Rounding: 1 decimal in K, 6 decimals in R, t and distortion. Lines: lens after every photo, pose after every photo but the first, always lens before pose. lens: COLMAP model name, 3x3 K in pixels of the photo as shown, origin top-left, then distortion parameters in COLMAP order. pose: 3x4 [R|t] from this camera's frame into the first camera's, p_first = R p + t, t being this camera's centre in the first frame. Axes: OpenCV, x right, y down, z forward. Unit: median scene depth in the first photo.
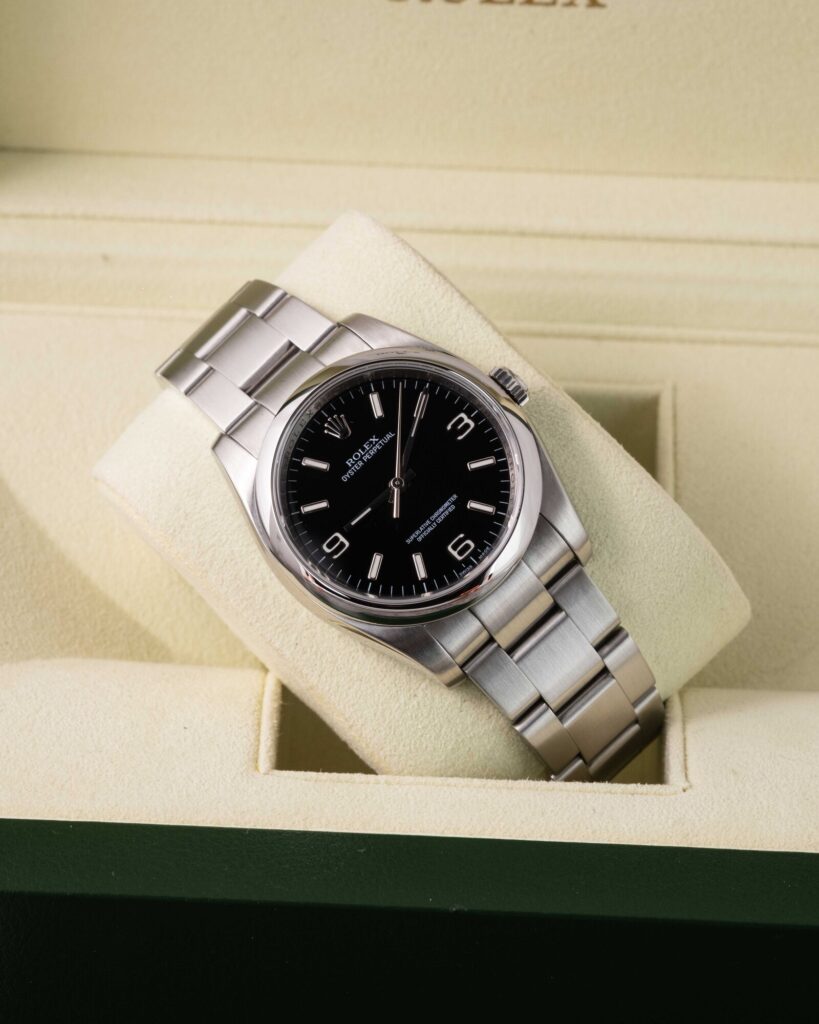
lens RADIAL K [[4030.1, 0, 383.9], [0, 4030.1, 513.4], [0, 0, 1]] dist [0.002097, 3.113871]
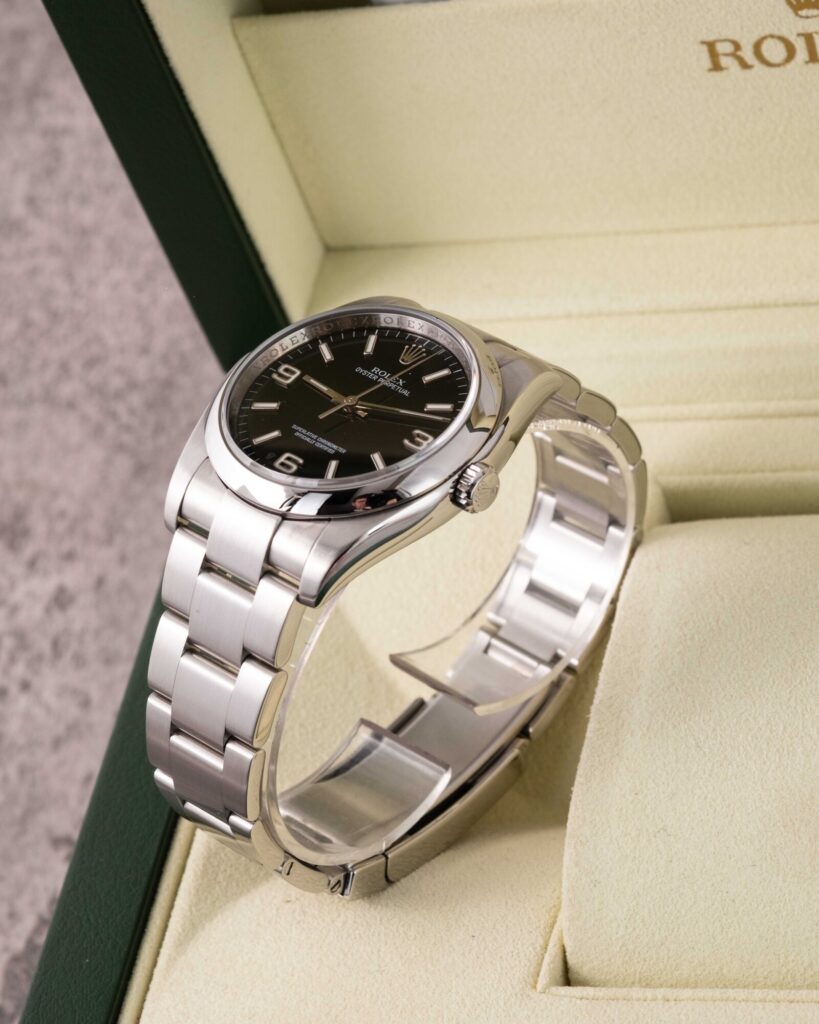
lens RADIAL K [[4030.1, 0, 383.9], [0, 4030.1, 513.4], [0, 0, 1]] dist [0.002097, 3.113871]
pose [[0.937998, -0.073910, -0.338669, 0.264419], [0.119154, 0.986218, 0.114788, -0.159451], [0.325518, -0.148024, 0.933877, 0.112893]]
